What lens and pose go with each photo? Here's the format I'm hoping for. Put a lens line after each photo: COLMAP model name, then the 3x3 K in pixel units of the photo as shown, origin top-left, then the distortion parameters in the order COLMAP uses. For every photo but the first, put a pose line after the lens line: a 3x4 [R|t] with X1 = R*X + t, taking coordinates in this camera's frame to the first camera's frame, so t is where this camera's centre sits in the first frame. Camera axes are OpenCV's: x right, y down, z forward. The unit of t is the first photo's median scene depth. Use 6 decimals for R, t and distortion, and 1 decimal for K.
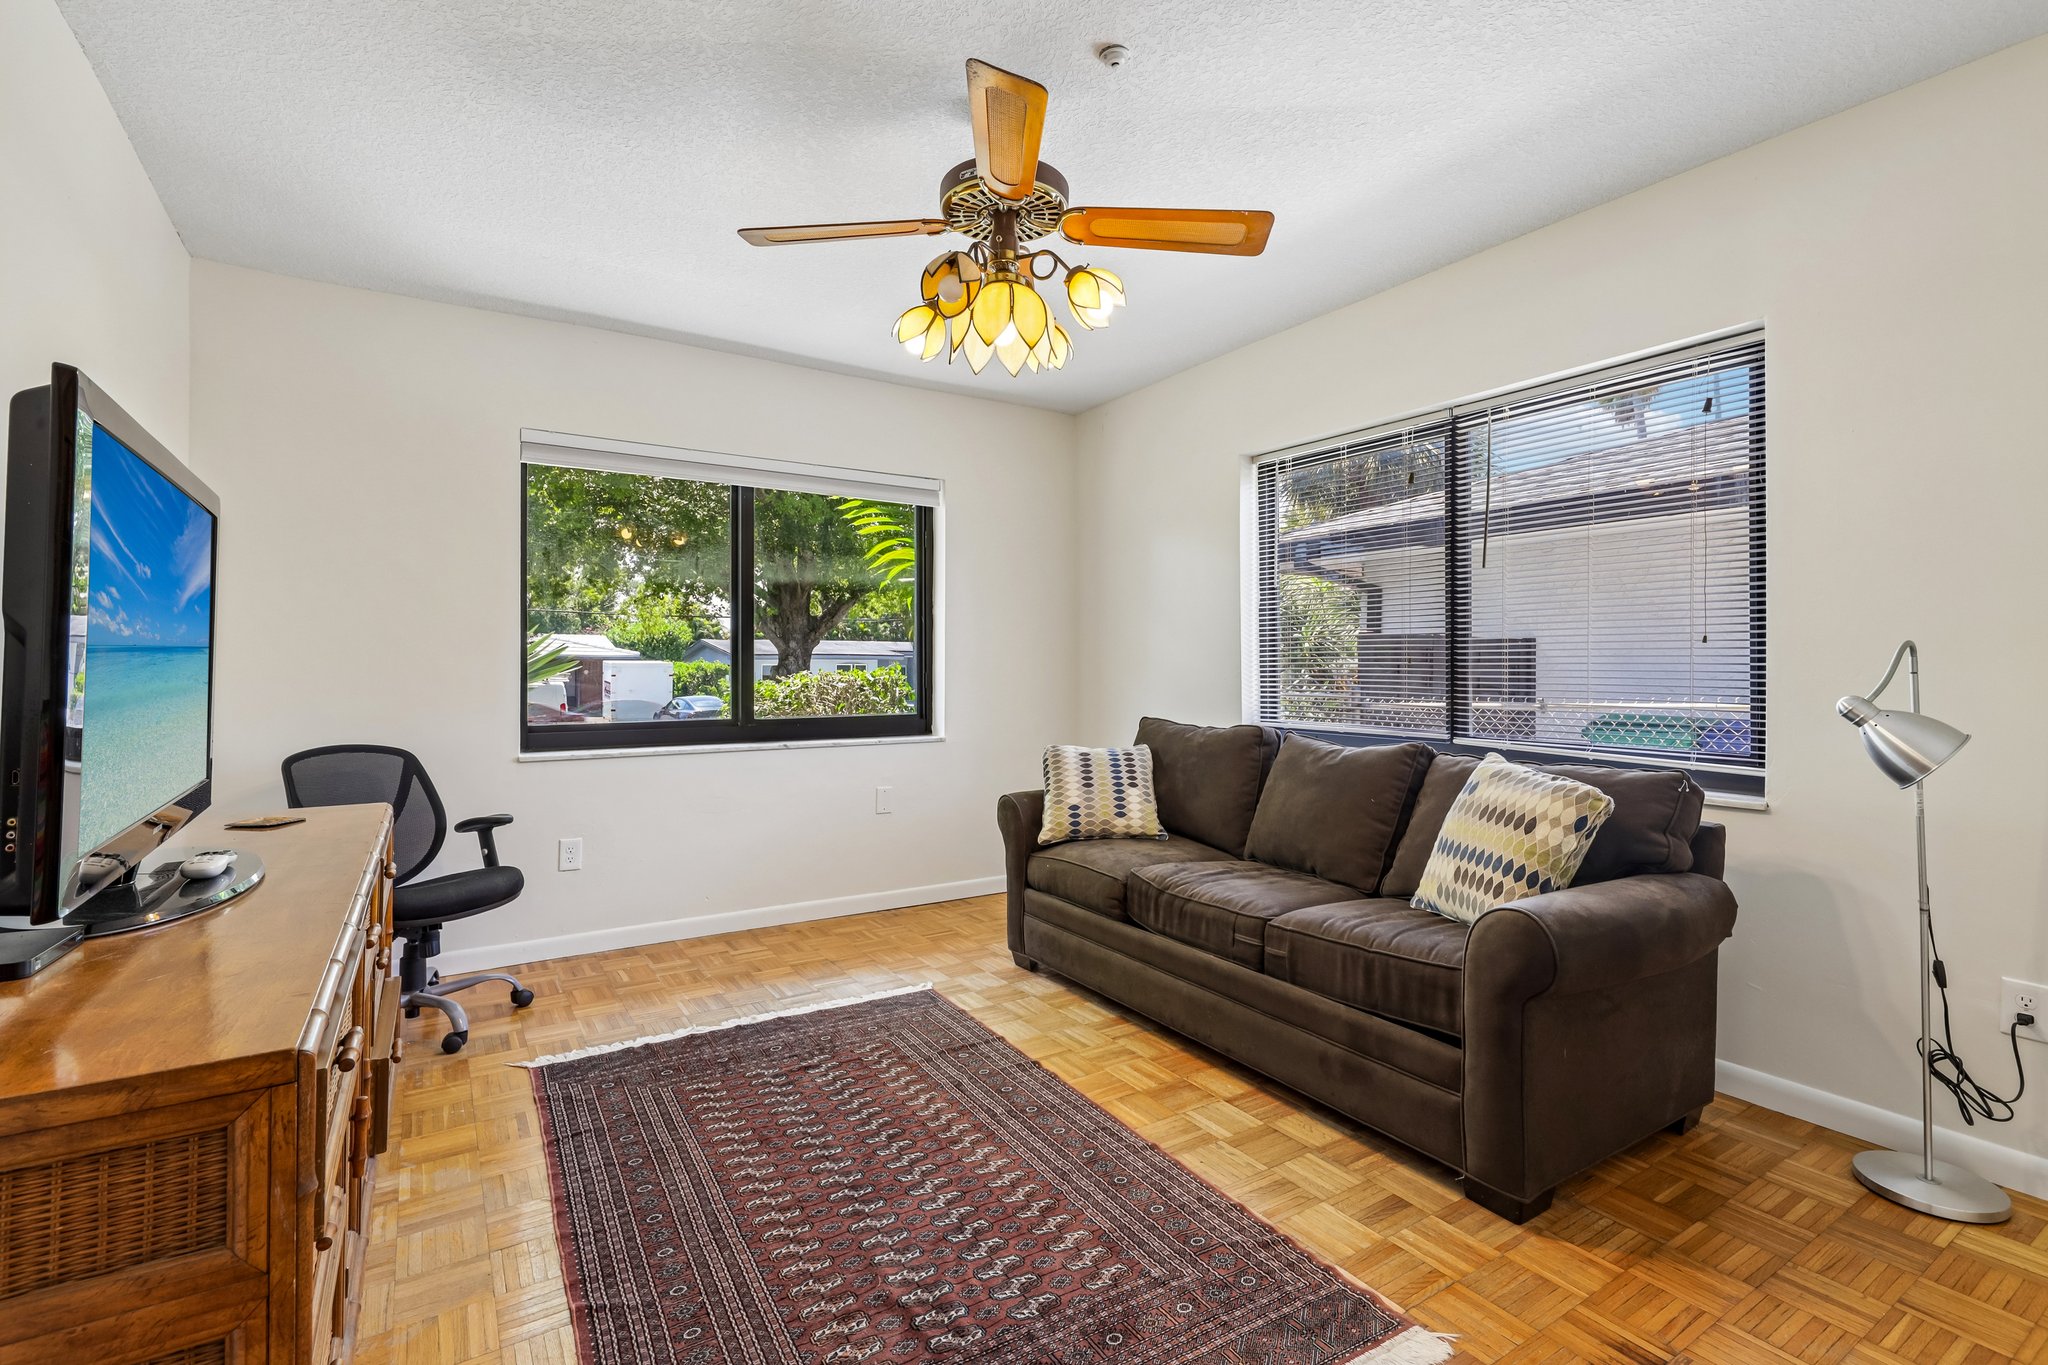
lens RADIAL K [[925.1, 0, 1022.3], [0, 925.1, 675.0], [0, 0, 1]] dist [0.014283, -0.006014]
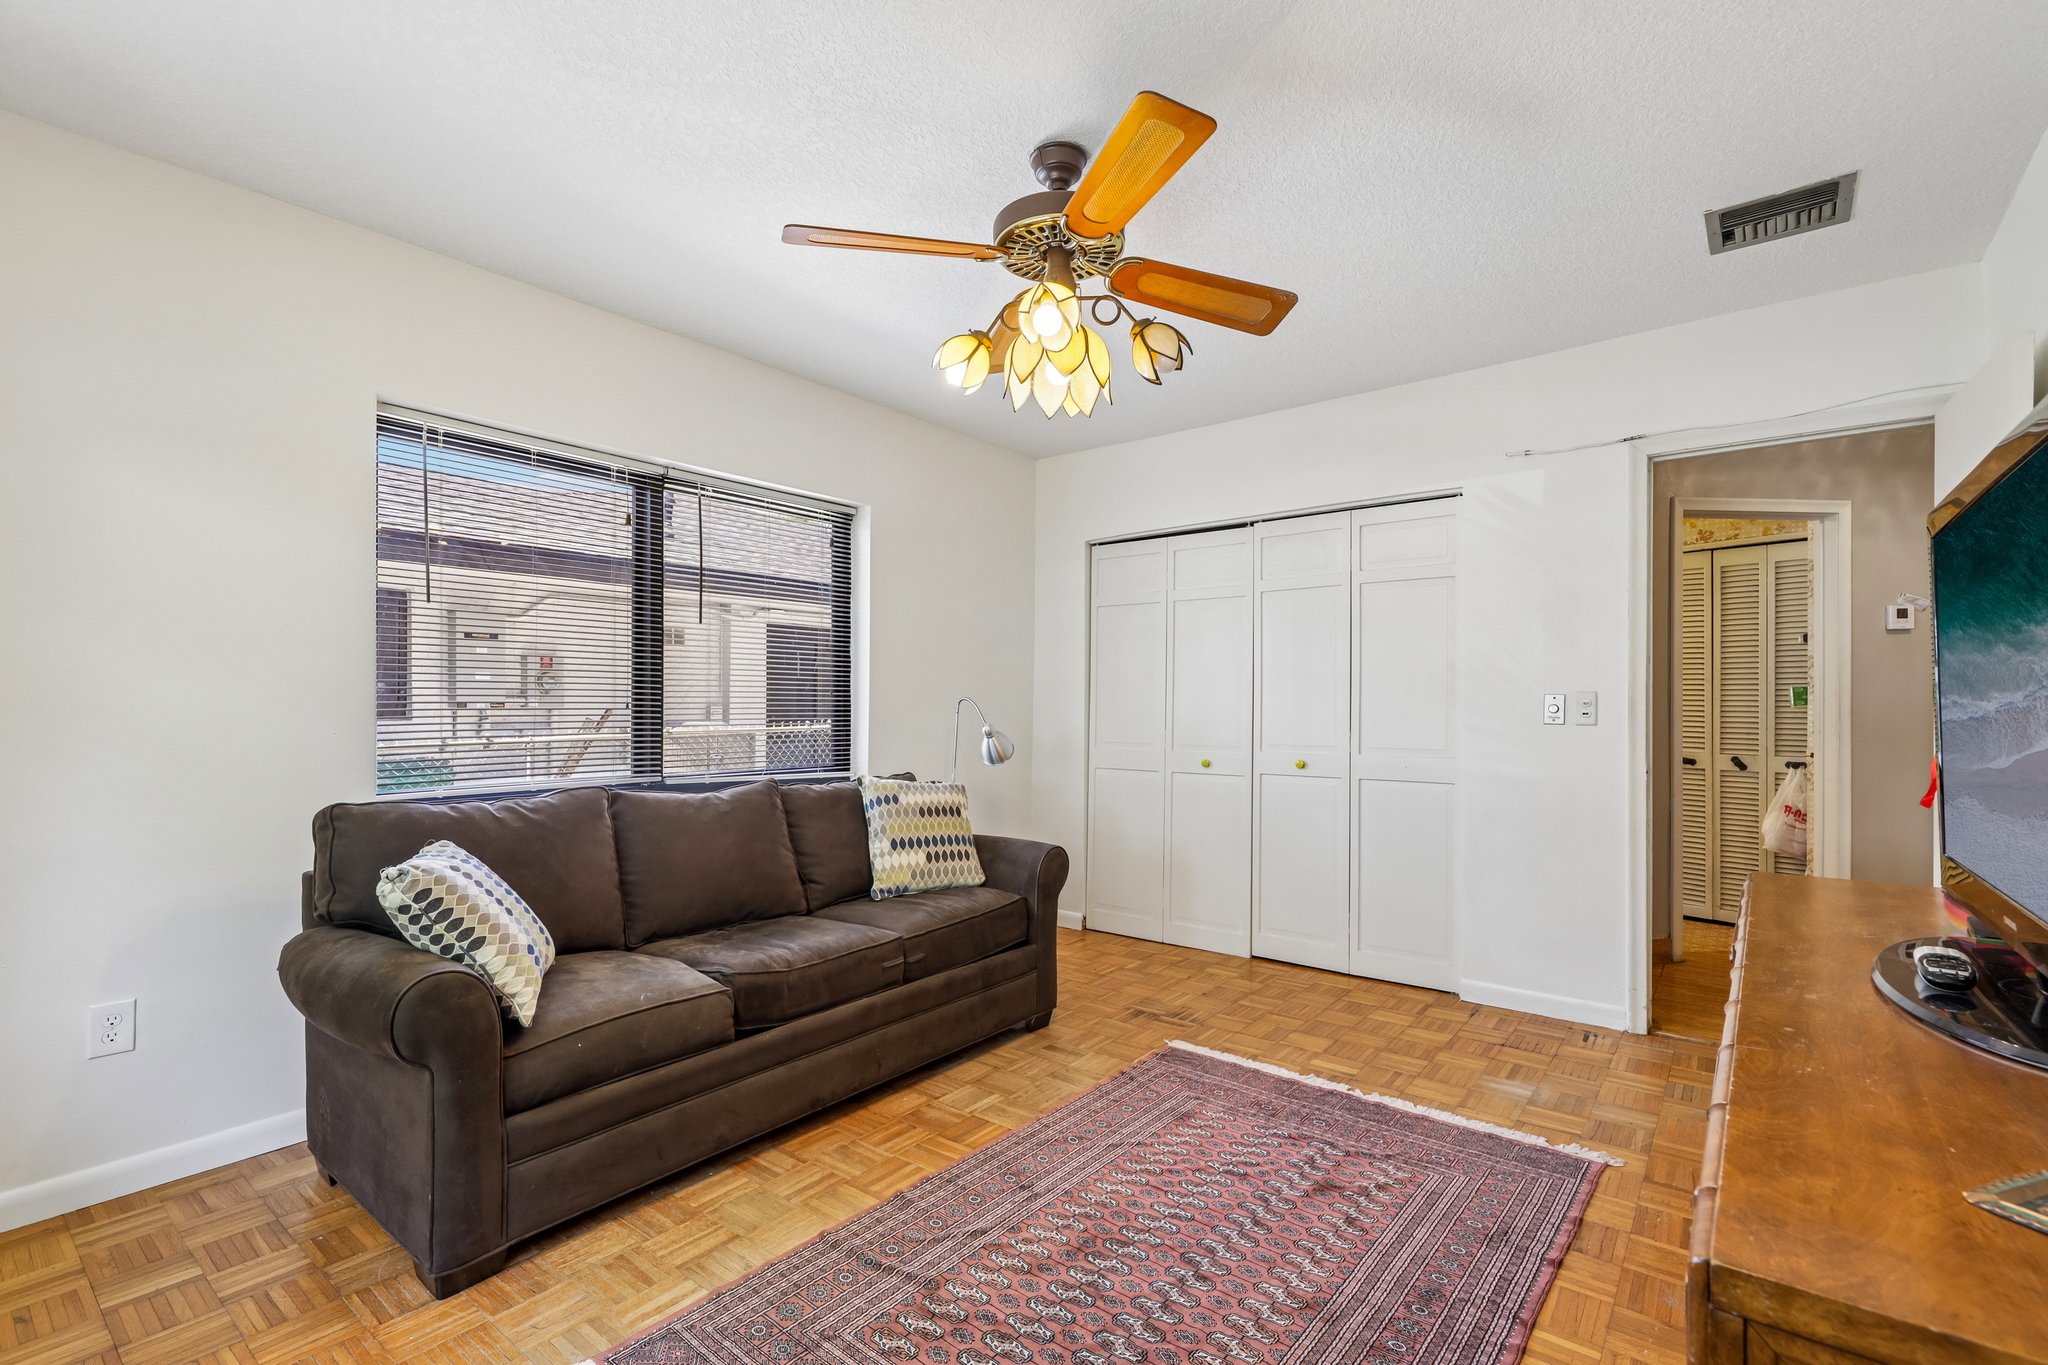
lens RADIAL K [[925.1, 0, 1022.4], [0, 925.1, 690.8], [0, 0, 1]] dist [0.014283, -0.006014]
pose [[-0.326228, 0.009985, 0.945238, -0.775380], [0.004609, 0.999949, -0.008973, -0.023521], [-0.945280, 0.001429, -0.326257, 1.110827]]
